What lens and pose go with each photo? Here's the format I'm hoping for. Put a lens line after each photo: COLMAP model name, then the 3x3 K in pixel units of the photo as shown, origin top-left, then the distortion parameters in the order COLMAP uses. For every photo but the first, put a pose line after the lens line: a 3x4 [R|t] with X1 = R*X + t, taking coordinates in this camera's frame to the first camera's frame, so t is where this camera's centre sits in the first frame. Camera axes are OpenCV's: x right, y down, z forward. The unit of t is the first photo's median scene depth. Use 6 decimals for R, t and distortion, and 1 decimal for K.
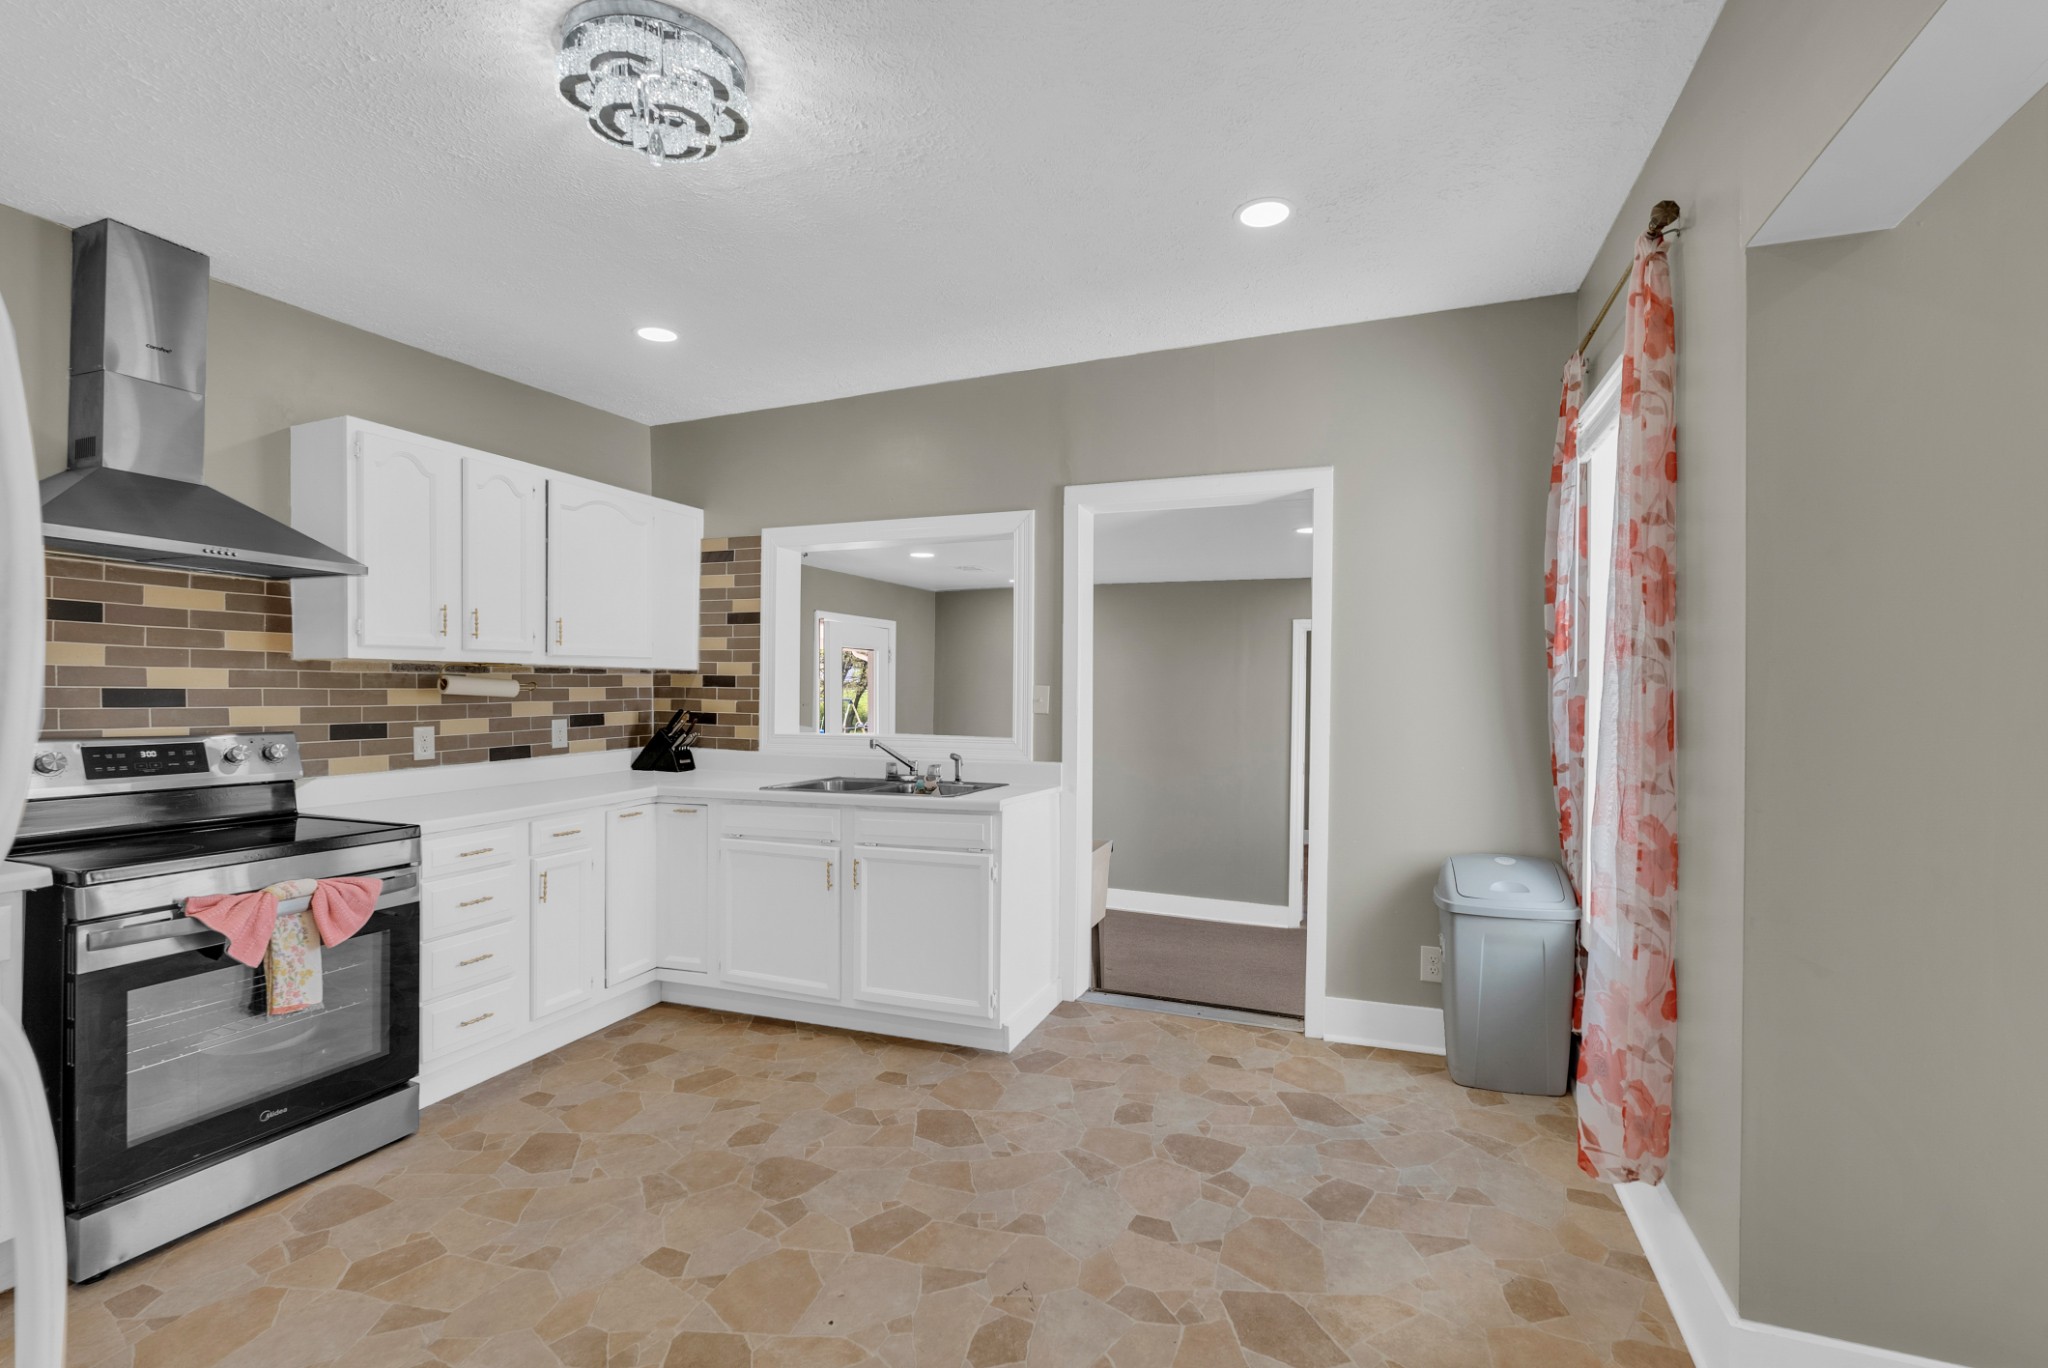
lens RADIAL K [[914.5, 0, 1033.7], [0, 914.5, 694.5], [0, 0, 1]] dist [-0.009875, 0.001245]
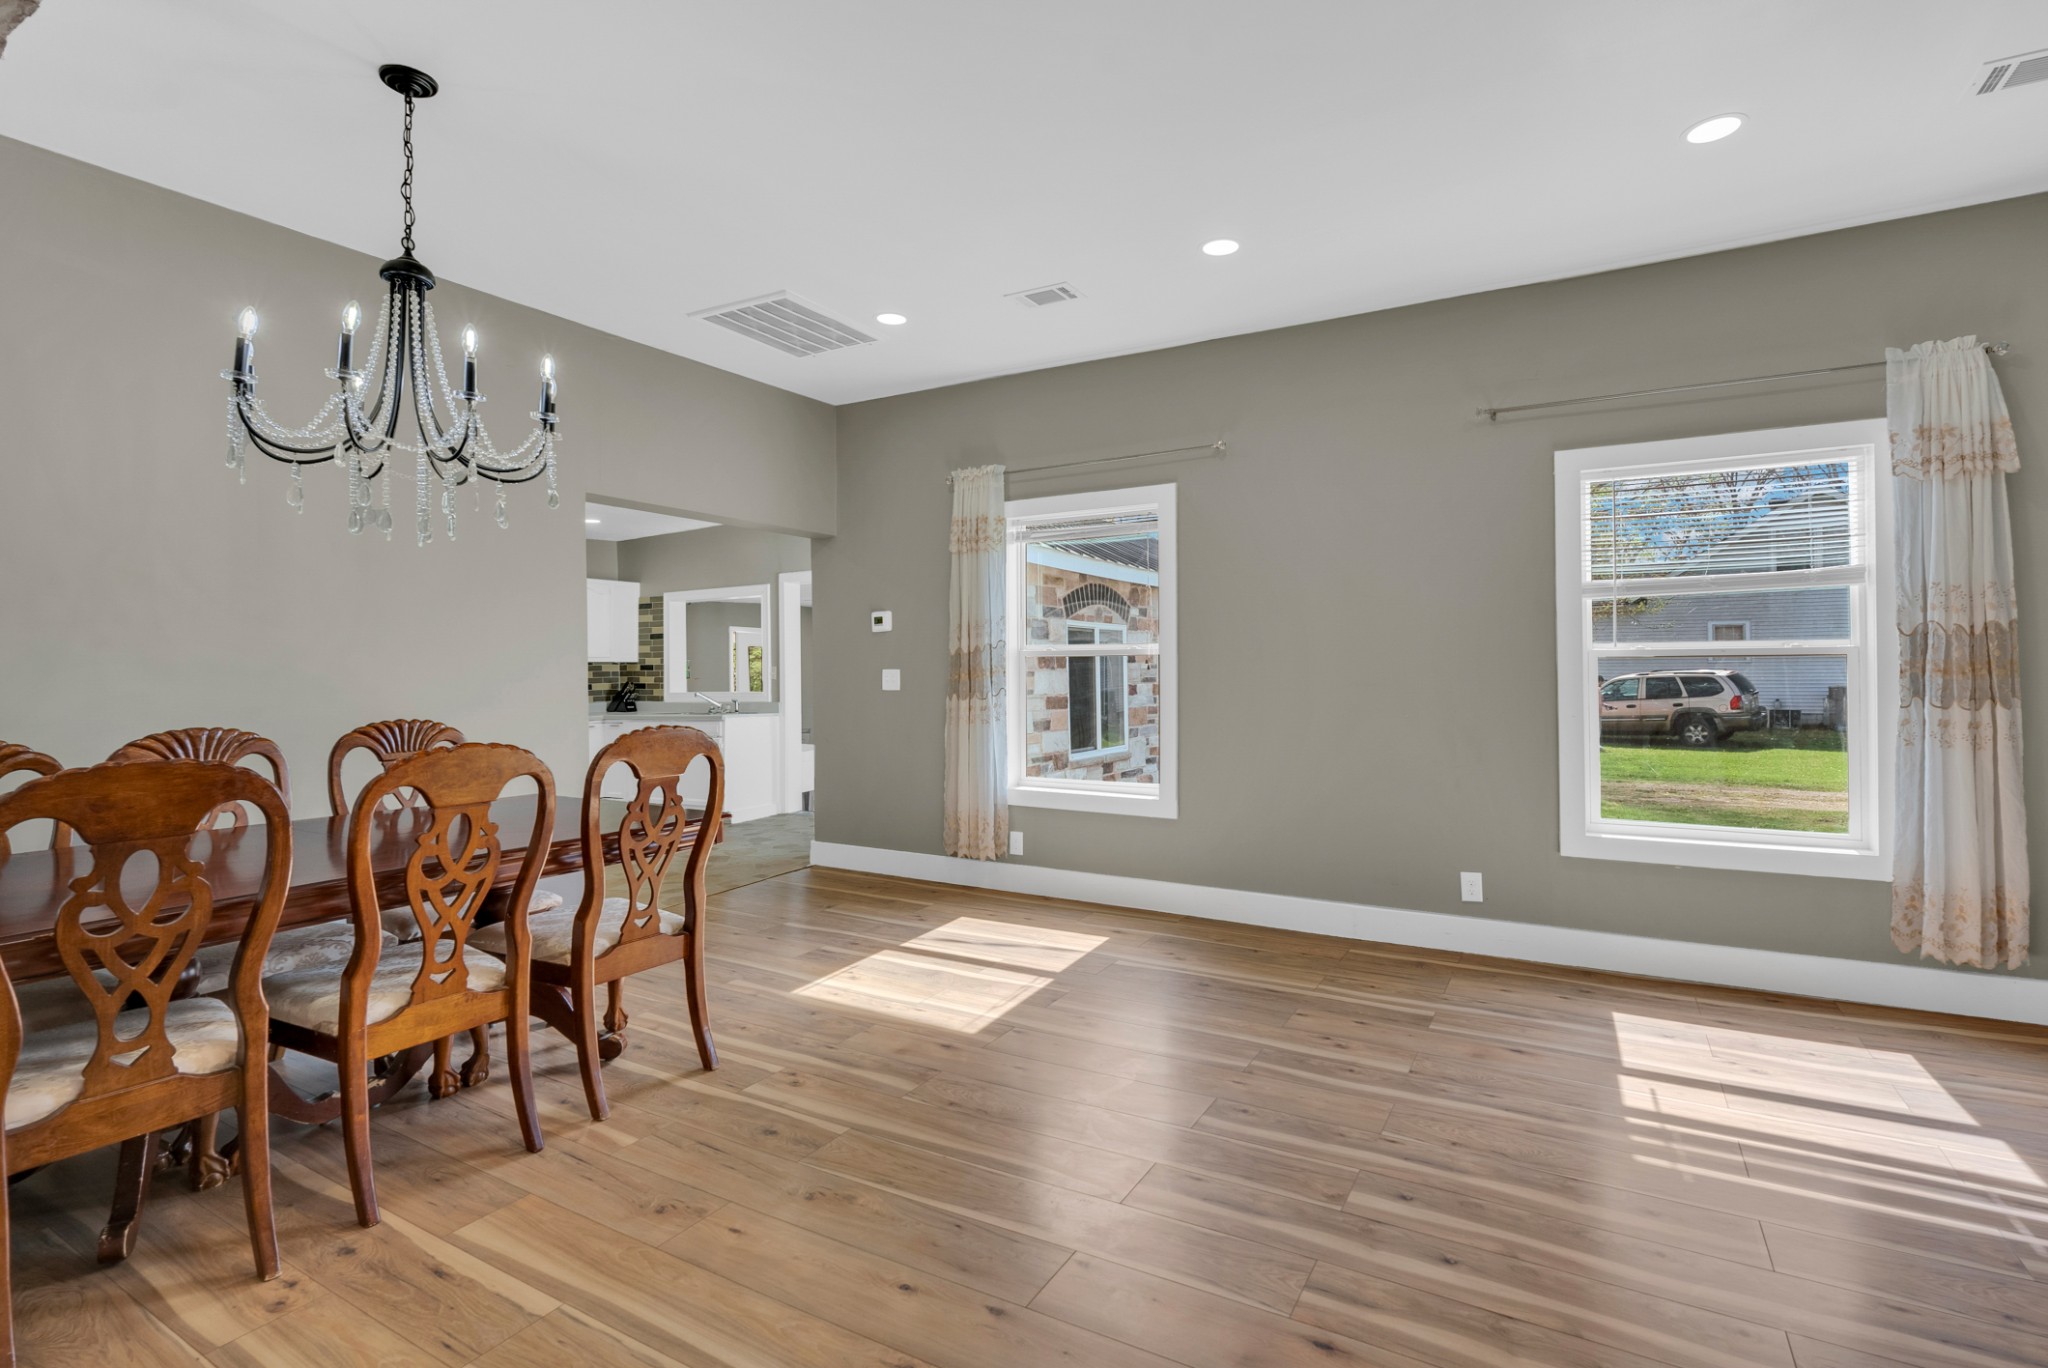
lens RADIAL K [[914.5, 0, 1061.5], [0, 914.5, 673.7], [0, 0, 1]] dist [-0.009875, 0.001245]
pose [[0.991205, -0.016911, -0.131251, 1.111931], [0.015384, 0.999802, -0.012643, 0.051613], [0.131438, 0.010512, 0.991269, -1.184124]]
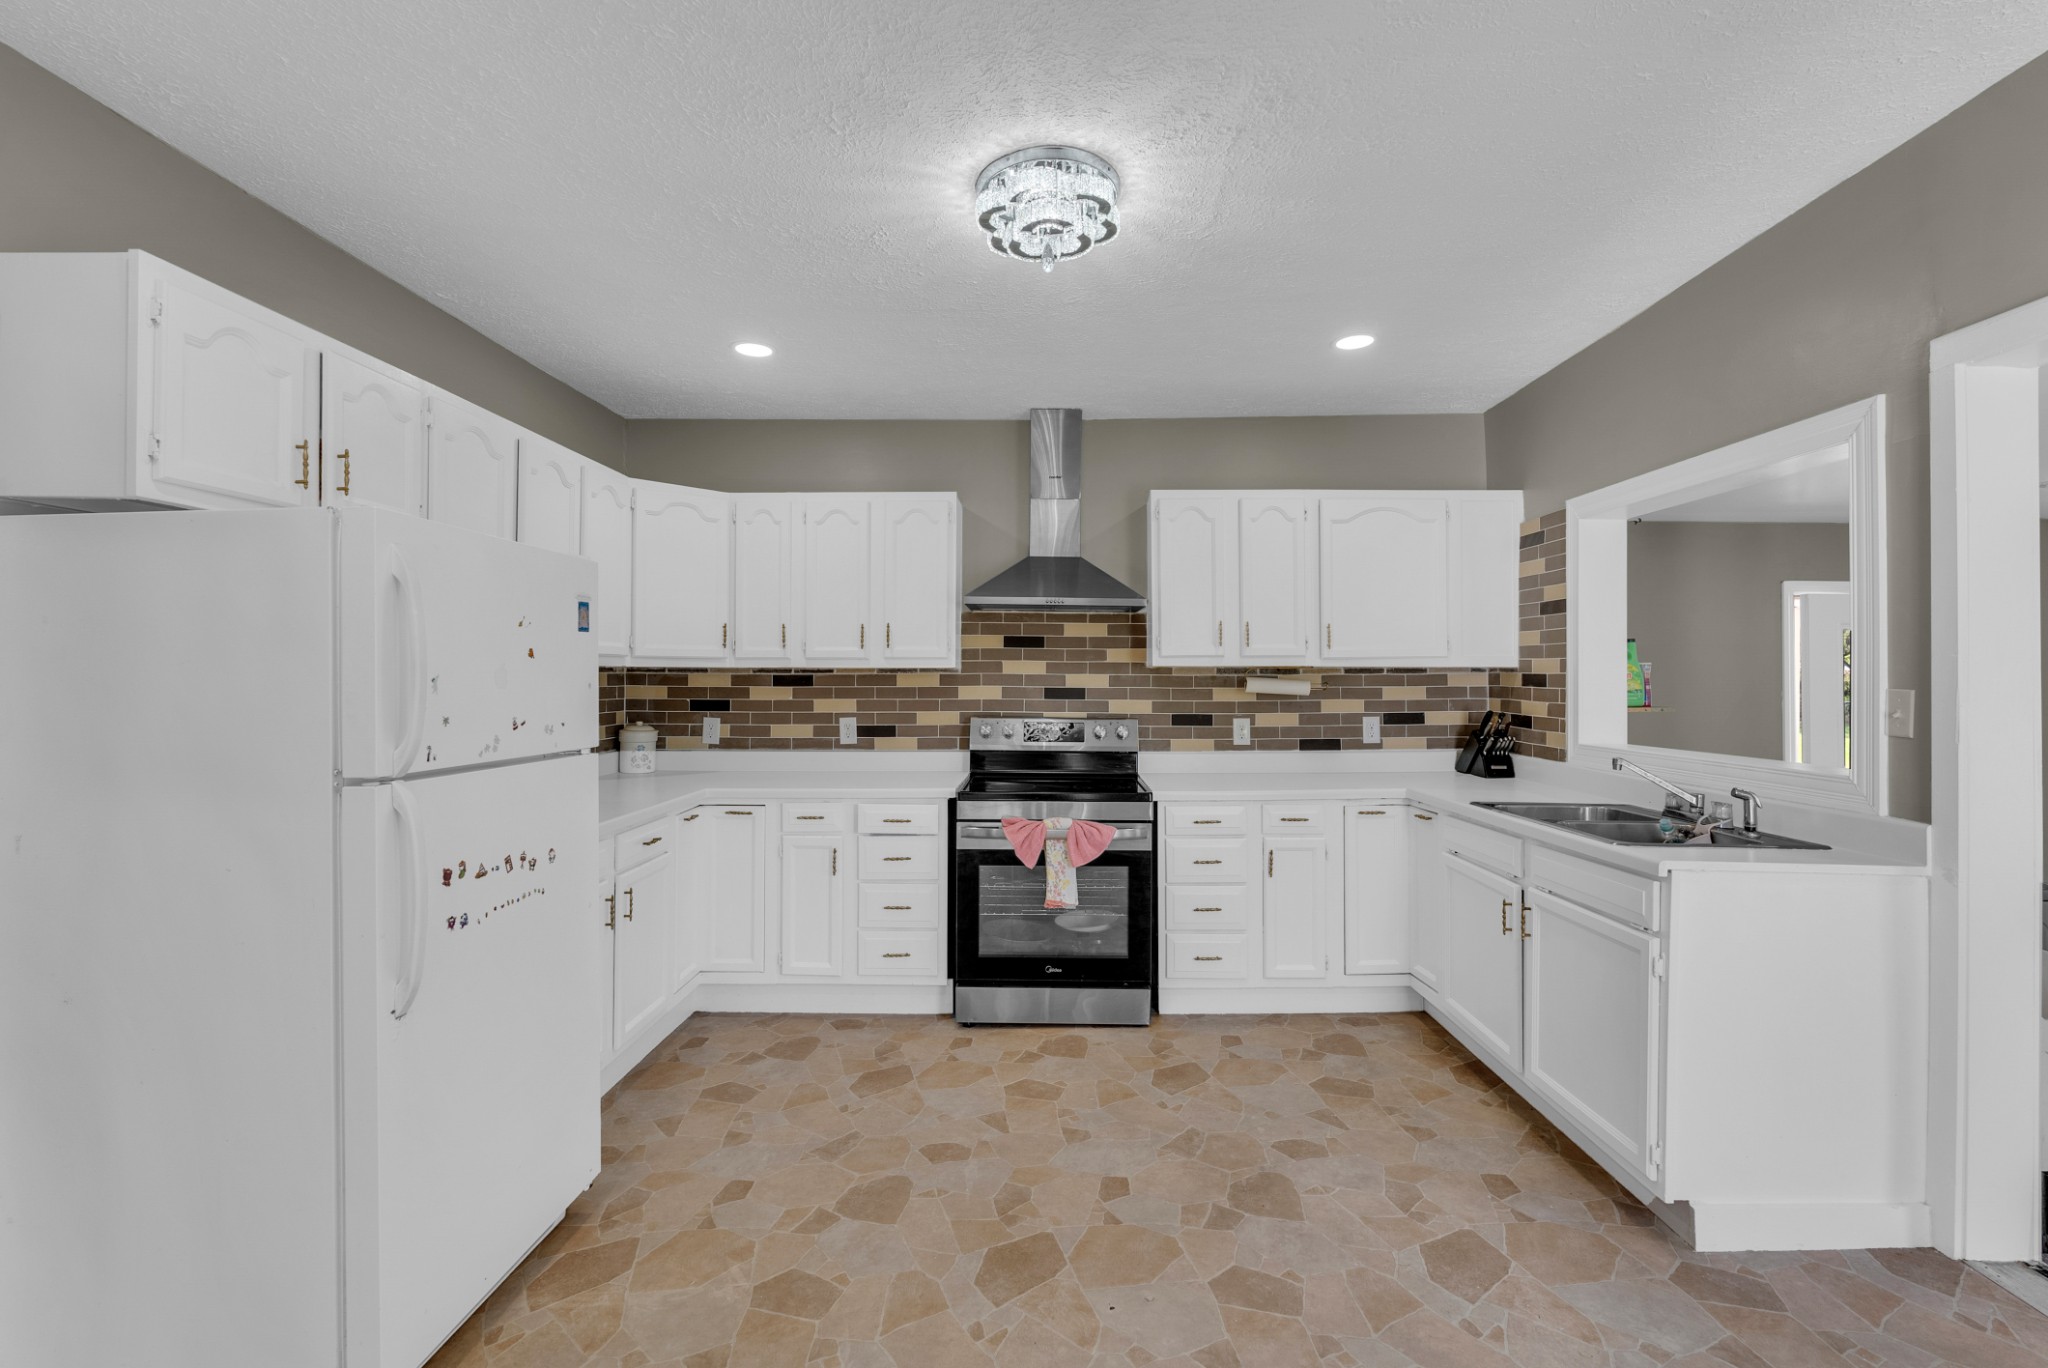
lens RADIAL K [[914.5, 0, 1041.1], [0, 914.5, 671.1], [0, 0, 1]] dist [-0.009875, 0.001245]
pose [[0.337263, -0.009922, -0.941358, 0.434400], [-0.006331, 0.999898, -0.012807, -0.012077], [0.941389, 0.010279, 0.337165, 0.336794]]
